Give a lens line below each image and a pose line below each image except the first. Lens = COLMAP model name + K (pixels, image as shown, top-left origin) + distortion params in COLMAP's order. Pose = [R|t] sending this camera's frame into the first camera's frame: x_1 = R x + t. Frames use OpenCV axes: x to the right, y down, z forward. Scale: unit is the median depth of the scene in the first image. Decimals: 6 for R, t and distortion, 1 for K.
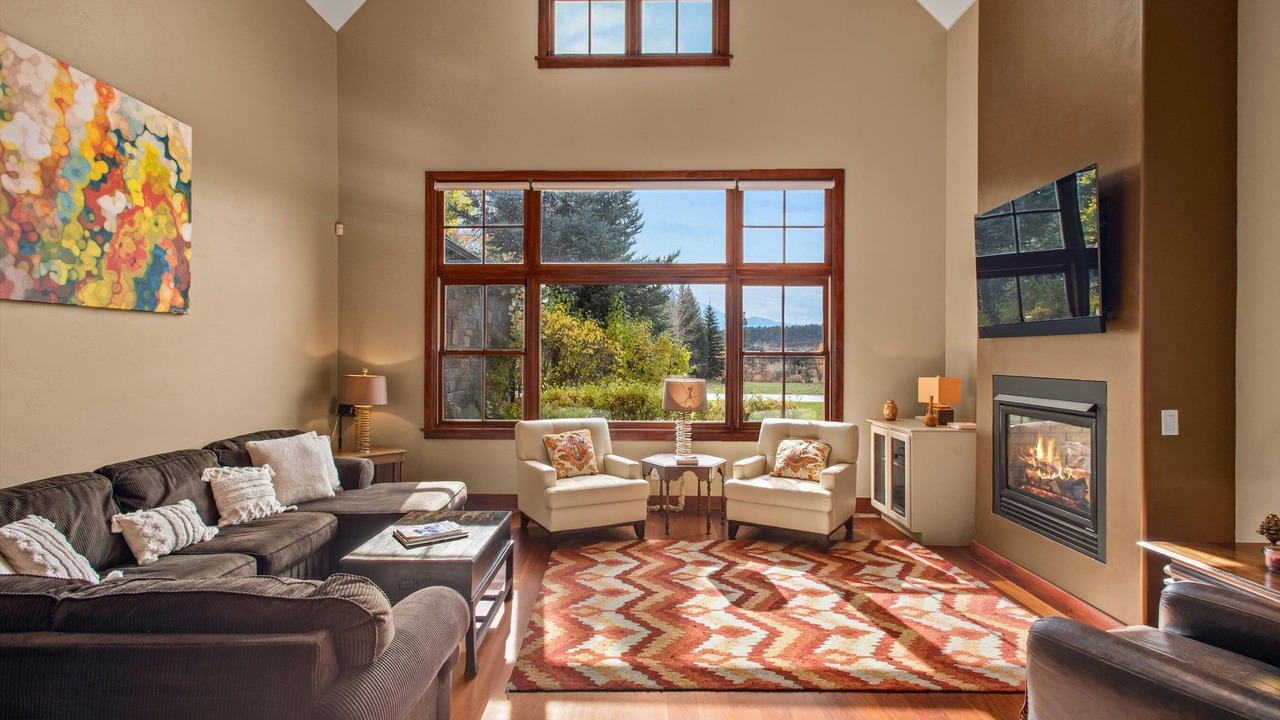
lens RADIAL K [[622.5, 0, 633.7], [0, 622.5, 353.4], [0, 0, 1]] dist [0.018252, -0.009405]
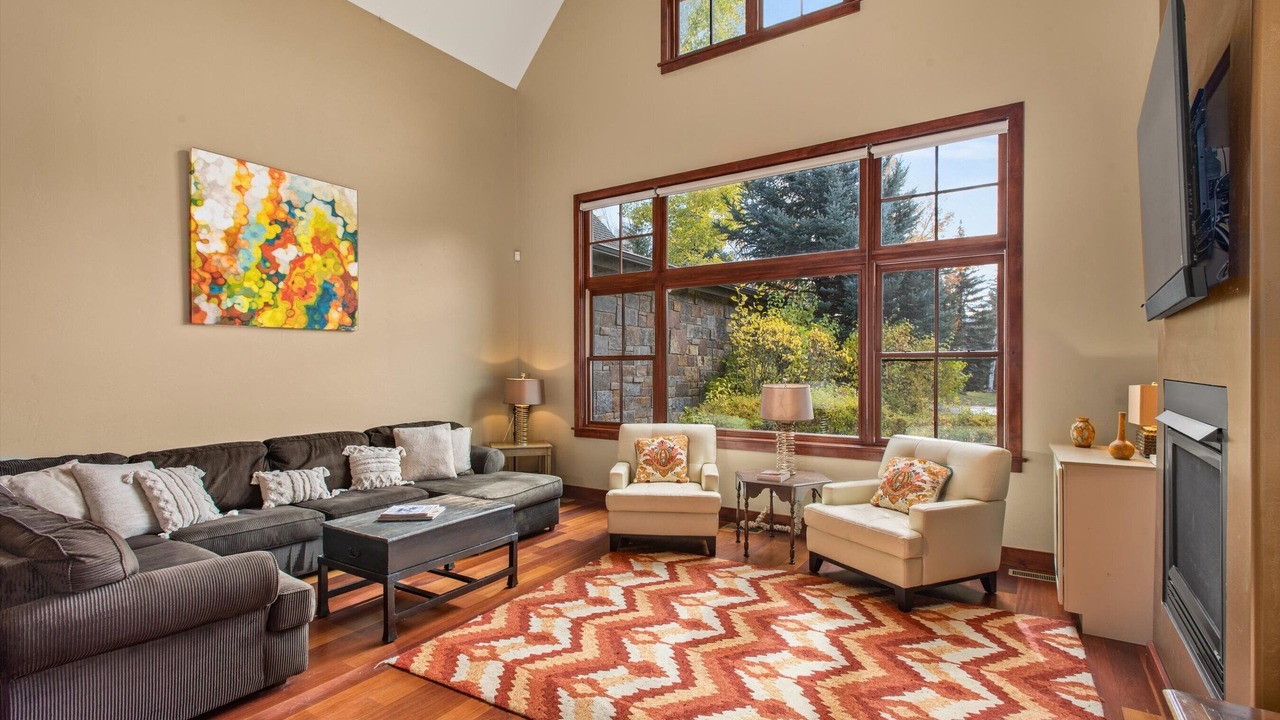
lens RADIAL K [[600.0, 0, 637.9], [0, 600.0, 365.8], [0, 0, 1]] dist [0.019849, -0.008384]
pose [[0.846457, -0.006343, -0.532419, 0.496204], [0.007707, 0.999970, 0.000339, 0.017728], [0.532401, -0.004390, 0.846481, 0.235082]]
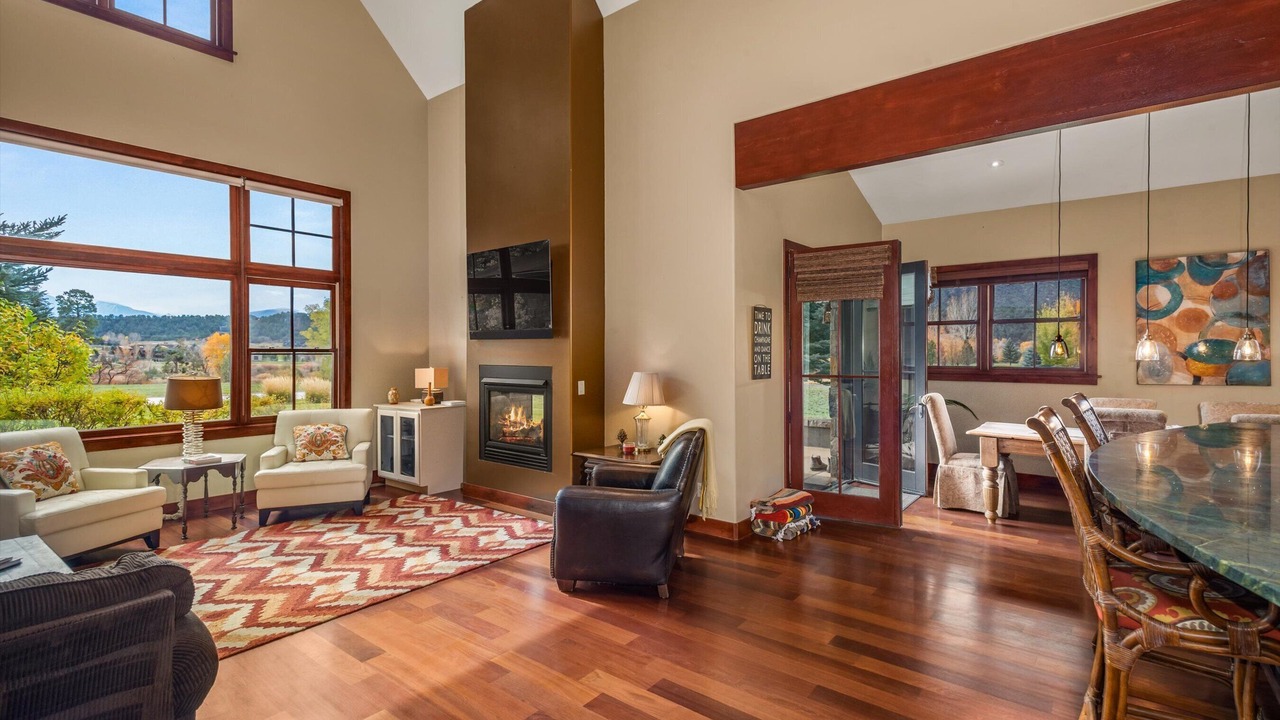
lens RADIAL K [[596.1, 0, 640.9], [0, 596.1, 354.7], [0, 0, 1]] dist [0.018906, -0.007603]
pose [[0.605115, -0.006526, 0.796112, -0.331369], [-0.000672, 0.999962, 0.008708, -0.002472], [-0.796138, -0.005805, 0.605087, -0.150806]]
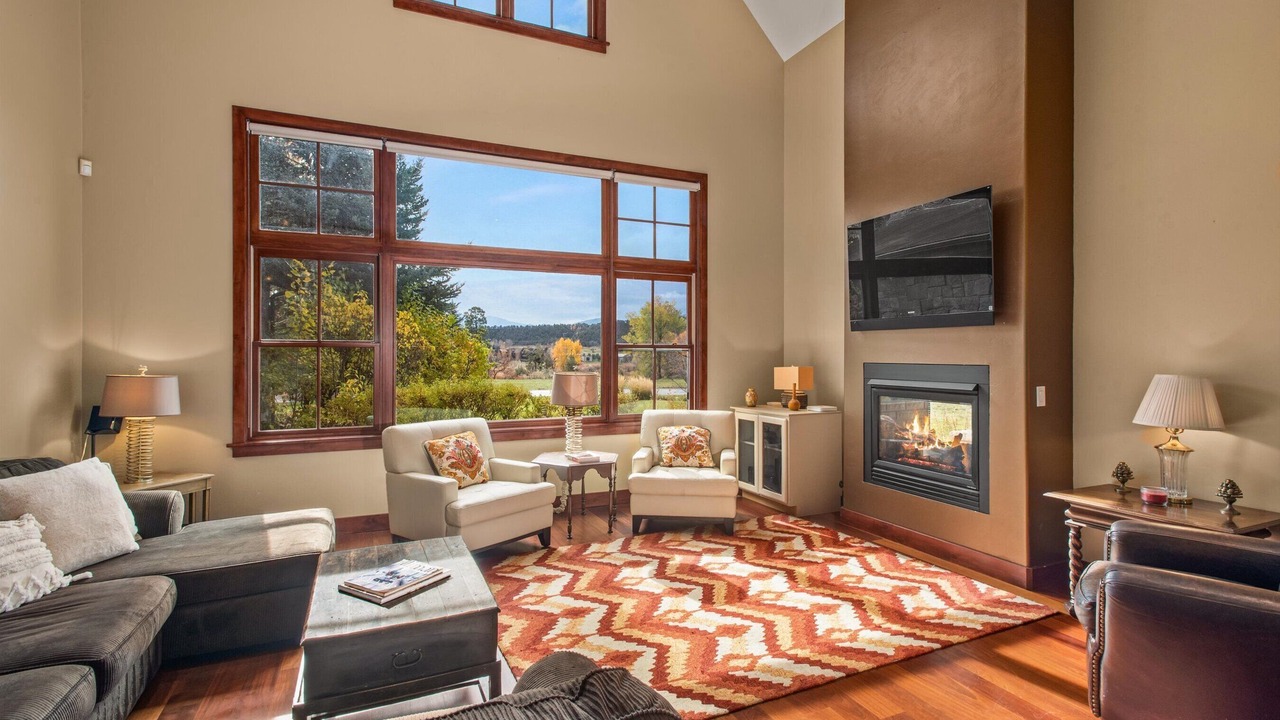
lens RADIAL K [[596.1, 0, 640.9], [0, 596.1, 354.7], [0, 0, 1]] dist [0.018906, -0.007603]
pose [[0.905138, -0.003648, 0.425103, -0.295582], [0.001680, 0.999986, 0.005004, 0.013519], [-0.425116, -0.003815, 0.905131, 0.188154]]
